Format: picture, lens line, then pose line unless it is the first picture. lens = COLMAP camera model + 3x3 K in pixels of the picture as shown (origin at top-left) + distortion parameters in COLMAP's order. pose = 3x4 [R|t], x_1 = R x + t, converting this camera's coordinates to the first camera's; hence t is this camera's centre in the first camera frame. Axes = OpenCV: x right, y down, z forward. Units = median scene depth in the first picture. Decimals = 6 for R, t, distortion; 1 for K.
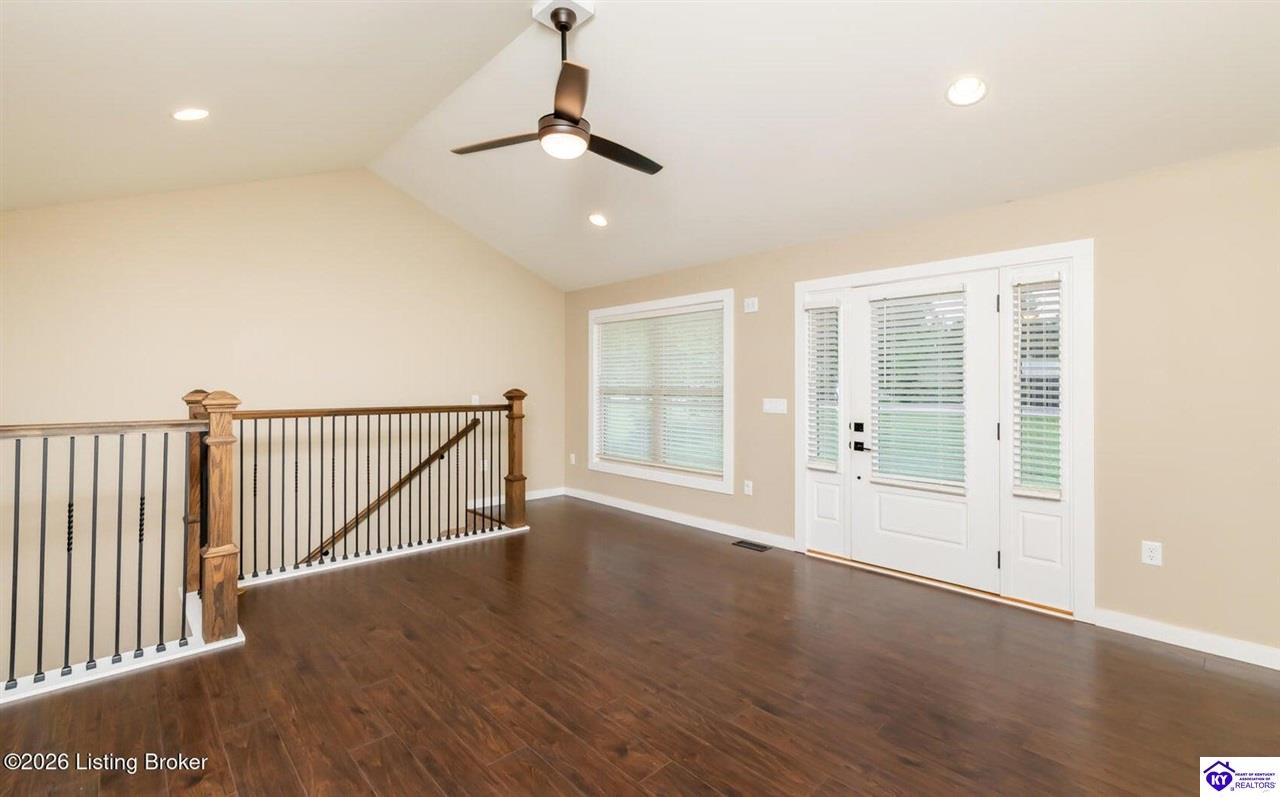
lens RADIAL K [[557.9, 0, 639.4], [0, 557.9, 385.6], [0, 0, 1]] dist [0.002549, 0.000034]
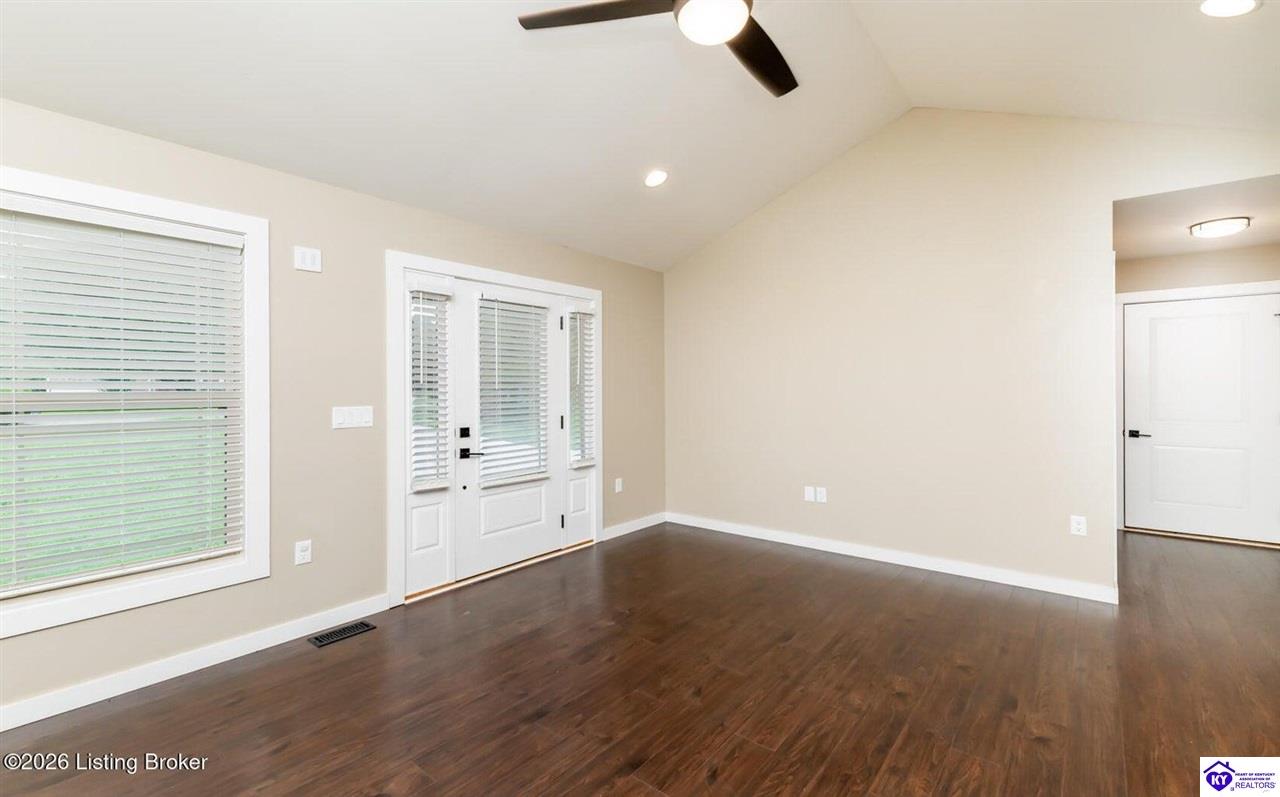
lens RADIAL K [[557.9, 0, 639.4], [0, 557.9, 385.6], [0, 0, 1]] dist [0.002549, 0.000034]
pose [[-0.136003, 0.001648, 0.990707, -0.772784], [0.000500, 0.999999, -0.001594, -0.001204], [-0.990708, 0.000279, -0.136004, 1.167990]]
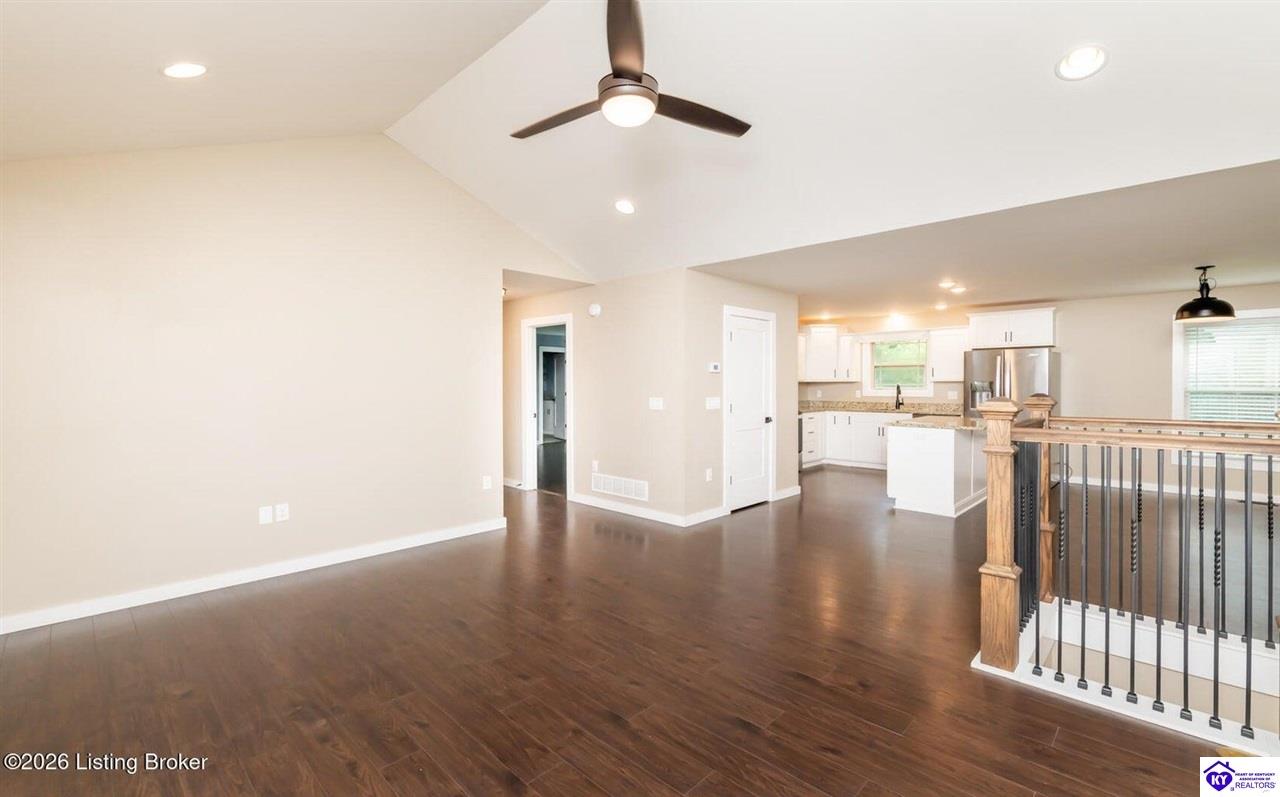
lens RADIAL K [[556.2, 0, 637.4], [0, 556.2, 392.5], [0, 0, 1]] dist [0.002593, 0.000054]
pose [[-0.999029, -0.002660, -0.043975, -0.109186], [-0.003164, 0.999930, 0.011377, -0.009827], [0.043941, 0.011505, -0.998968, 1.847810]]
